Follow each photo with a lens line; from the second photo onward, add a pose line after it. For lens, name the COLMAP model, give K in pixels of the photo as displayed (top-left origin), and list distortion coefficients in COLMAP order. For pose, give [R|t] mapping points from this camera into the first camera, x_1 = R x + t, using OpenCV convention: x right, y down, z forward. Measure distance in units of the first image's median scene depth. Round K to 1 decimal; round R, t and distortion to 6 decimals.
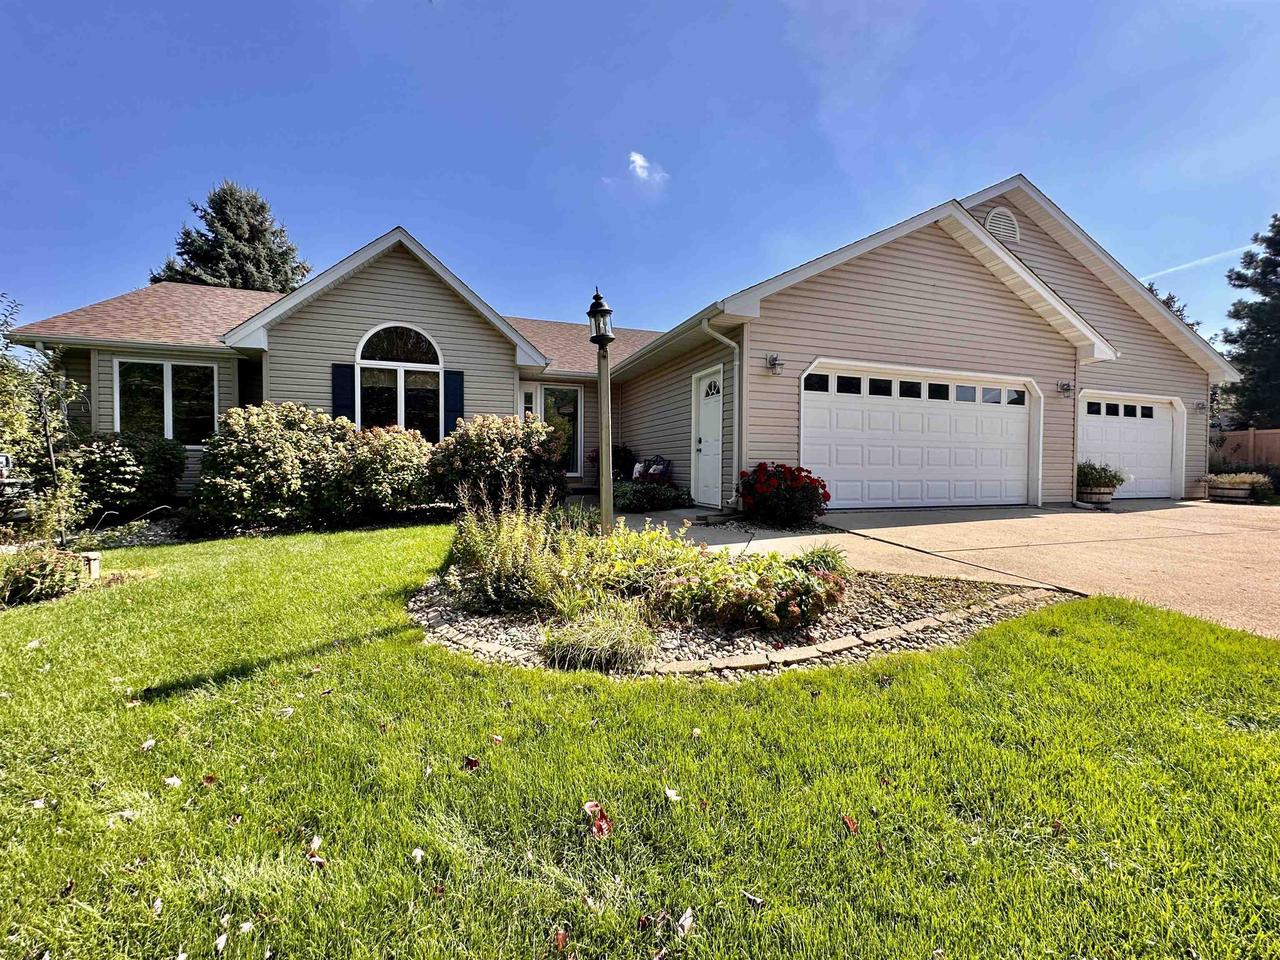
lens RADIAL K [[513.2, 0, 639.1], [0, 513.2, 480.9], [0, 0, 1]] dist [0.007417, -0.000143]
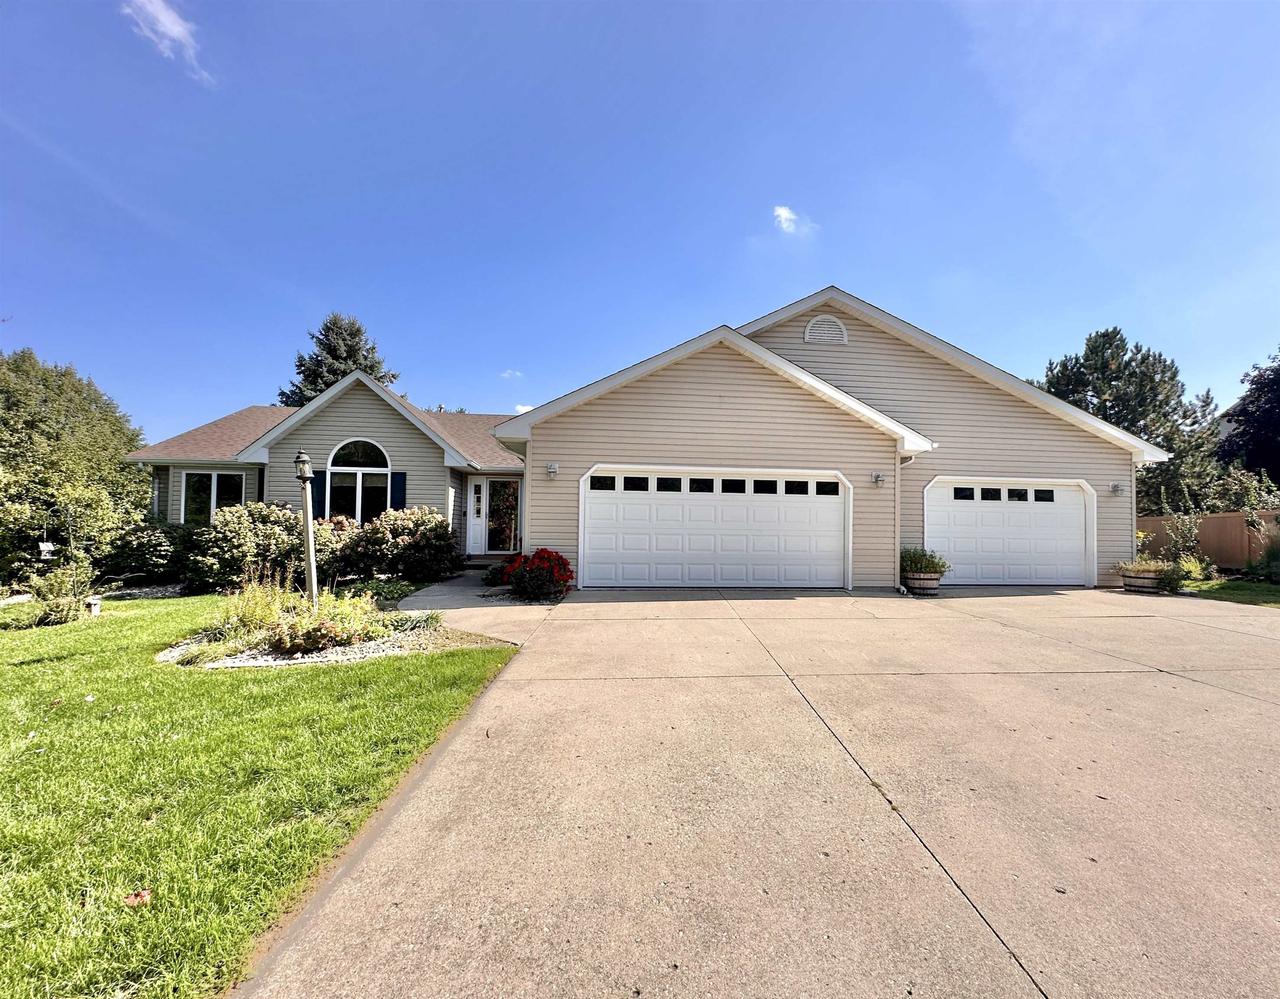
lens RADIAL K [[551.9, 0, 676.7], [0, 551.9, 529.0], [0, 0, 1]] dist [0.012127, -0.000018]
pose [[0.972126, 0.003034, -0.234439, 0.687668], [-0.012574, 0.999152, -0.039209, -0.026833], [0.234121, 0.041064, 0.971340, -0.196114]]
